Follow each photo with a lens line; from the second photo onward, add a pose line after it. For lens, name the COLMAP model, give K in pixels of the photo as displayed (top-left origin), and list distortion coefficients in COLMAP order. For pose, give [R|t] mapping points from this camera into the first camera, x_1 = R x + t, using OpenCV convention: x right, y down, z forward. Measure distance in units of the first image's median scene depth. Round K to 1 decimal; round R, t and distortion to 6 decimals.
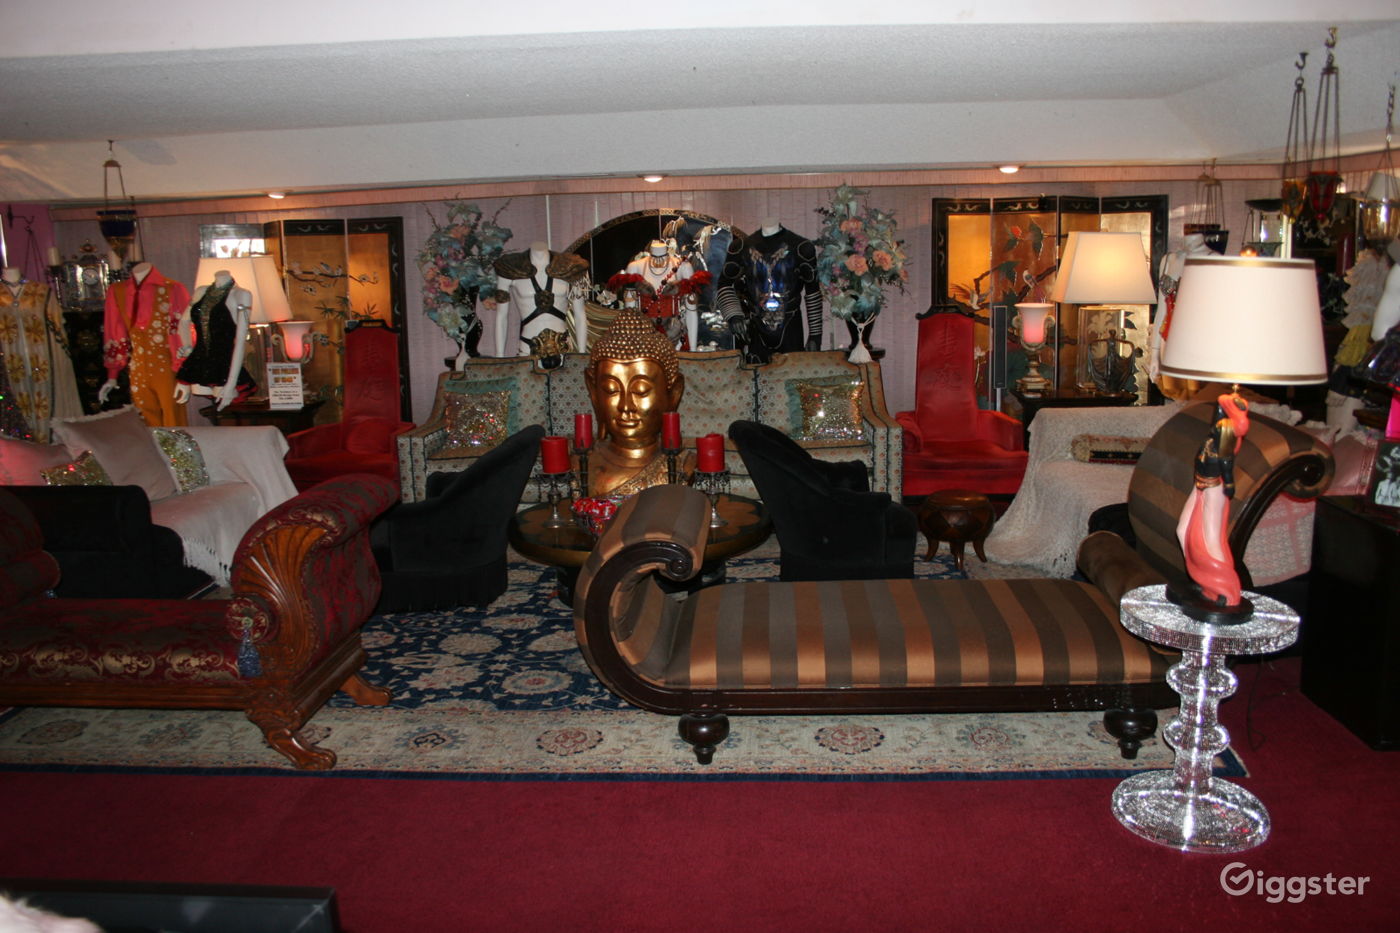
lens RADIAL K [[1155.1, 0, 703.1], [0, 1155.1, 466.9], [0, 0, 1]] dist [-0.144605, 0.112148]
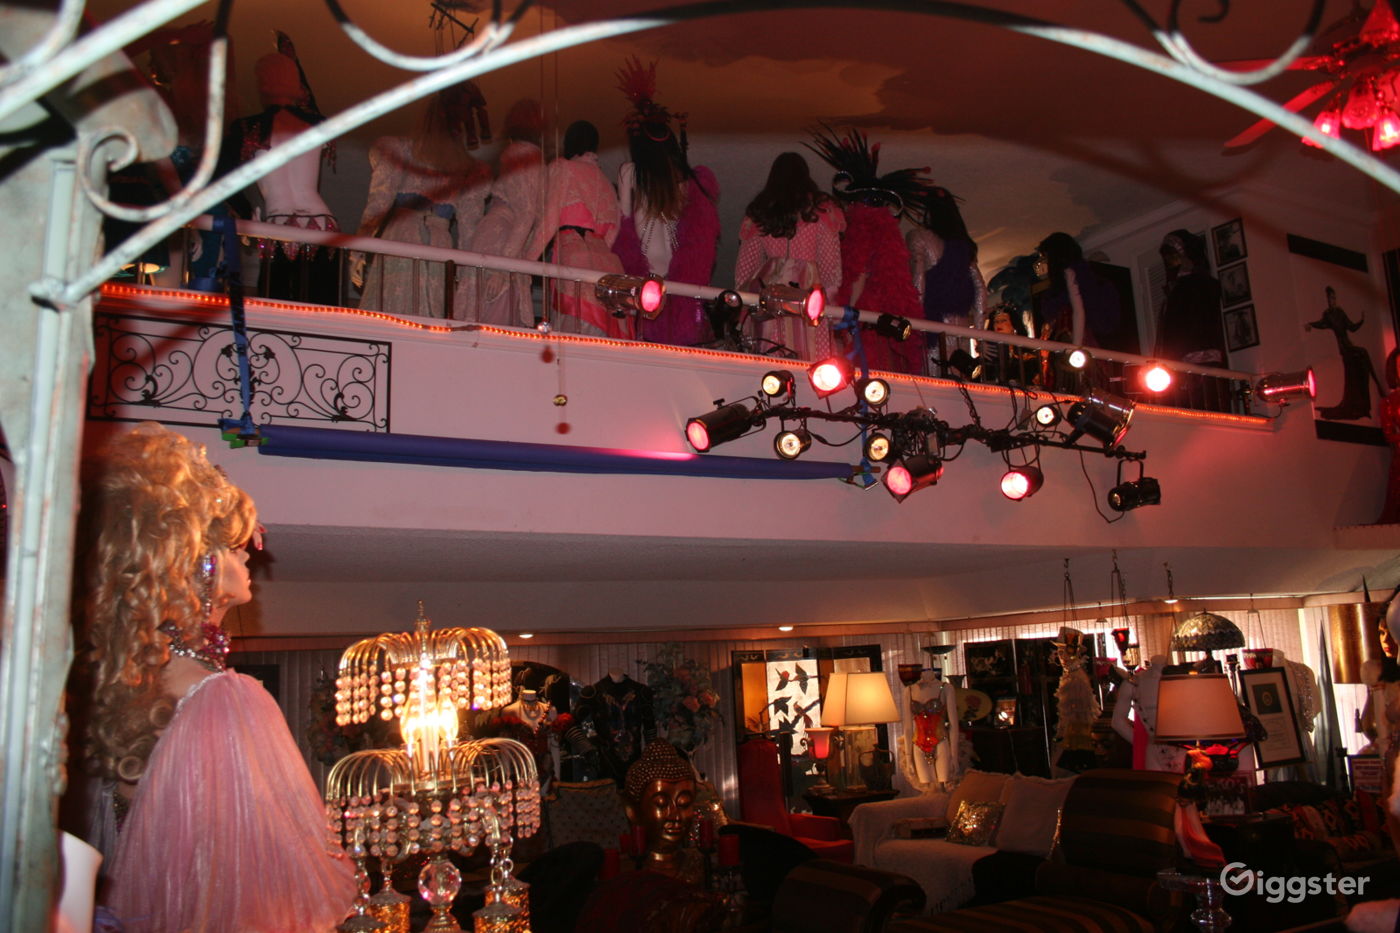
lens RADIAL K [[1155.1, 0, 714.2], [0, 1155.1, 452.8], [0, 0, 1]] dist [-0.144605, 0.112148]
pose [[0.850163, 0.086080, 0.519435, -0.514164], [0.123723, 0.926261, -0.355996, 0.019163], [-0.511776, 0.366921, 0.776823, -0.087750]]
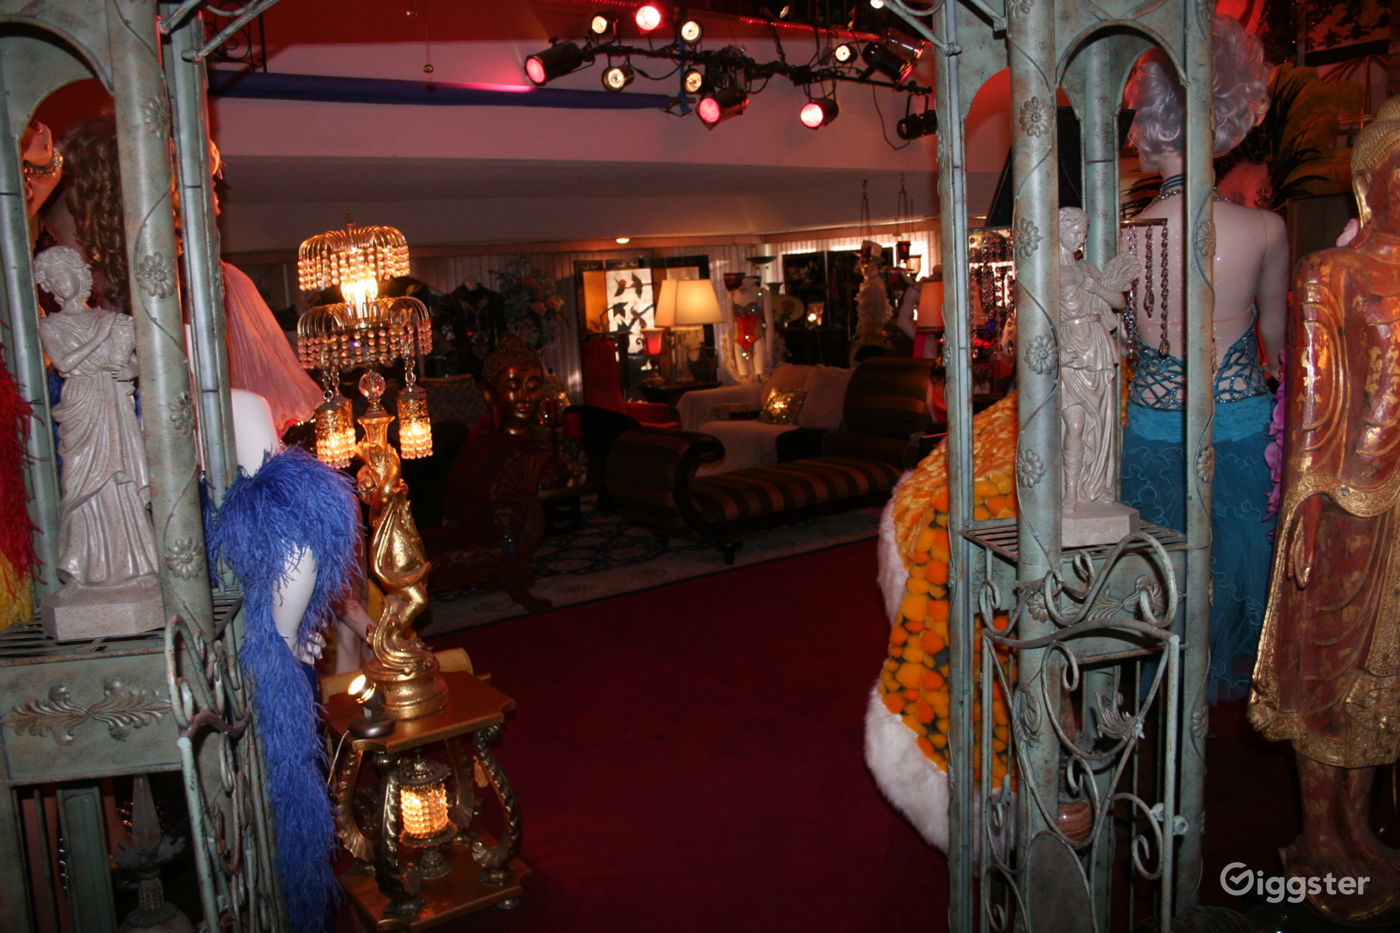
lens RADIAL K [[1155.1, 0, 700.7], [0, 1155.1, 458.9], [0, 0, 1]] dist [-0.144605, 0.112148]
pose [[0.784099, -0.109070, 0.610977, -0.589526], [0.151023, 0.988378, -0.017373, 0.062186], [-0.601981, 0.105894, 0.791458, -0.222095]]
